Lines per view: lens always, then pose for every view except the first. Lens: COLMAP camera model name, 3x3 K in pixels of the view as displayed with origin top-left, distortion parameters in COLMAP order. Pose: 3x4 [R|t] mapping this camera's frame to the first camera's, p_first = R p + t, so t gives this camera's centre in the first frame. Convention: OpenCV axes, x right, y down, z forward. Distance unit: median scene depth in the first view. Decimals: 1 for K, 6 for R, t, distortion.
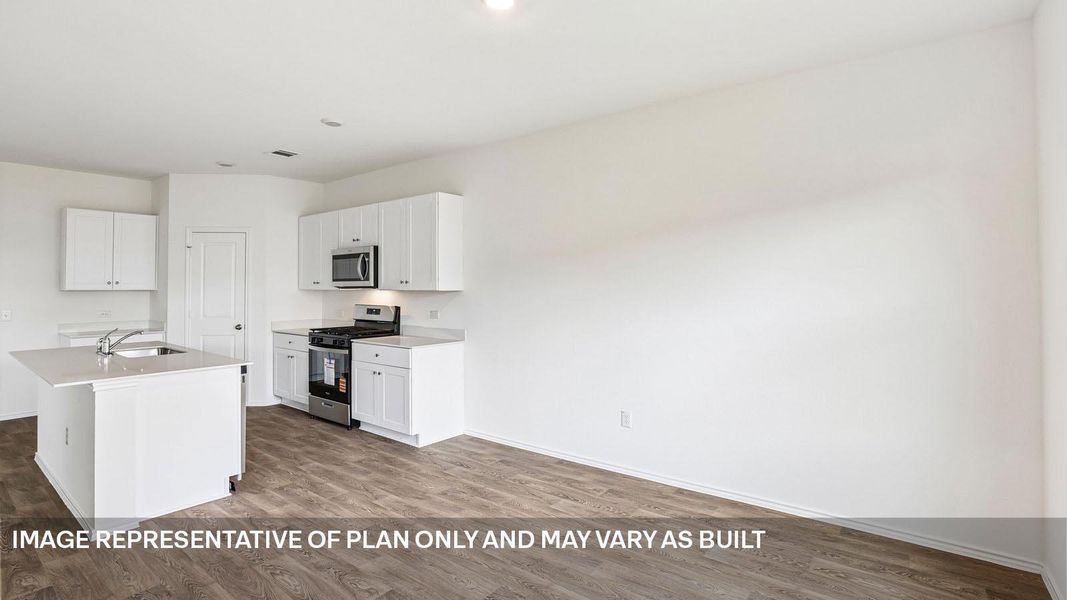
lens RADIAL K [[499.2, 0, 514.2], [0, 499.2, 283.6], [0, 0, 1]] dist [0.000798, 0.000093]
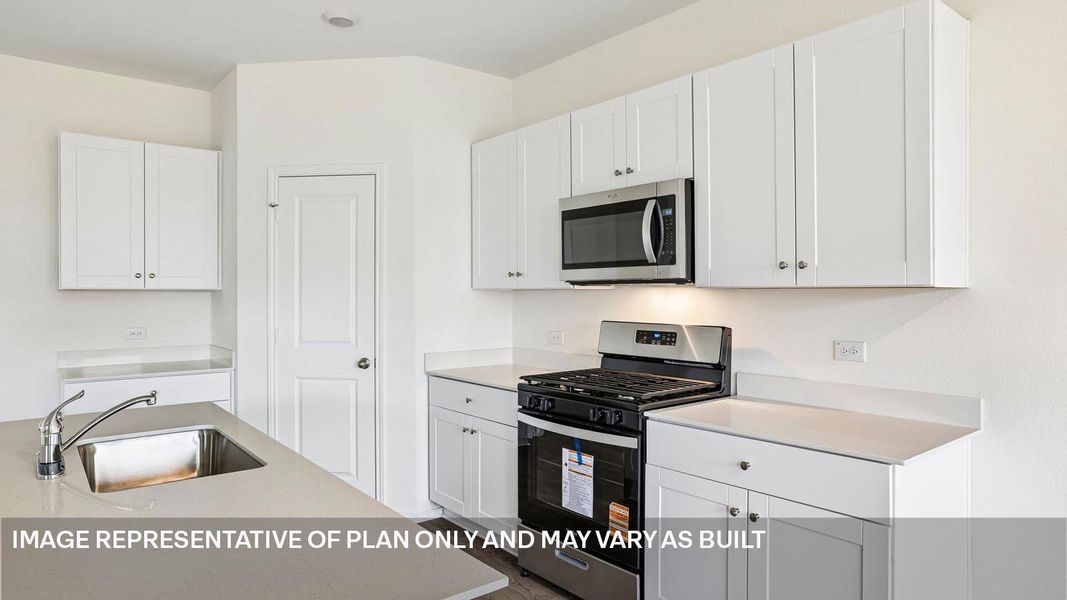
lens RADIAL K [[656.4, 0, 533.5], [0, 656.4, 300.0], [0, 0, 1]] dist [-0.004677, -0.000073]
pose [[0.980200, 0.003198, -0.197982, -0.280161], [0.000953, 0.999782, 0.020868, 0.011187], [0.198005, -0.020643, 0.979984, 0.429353]]
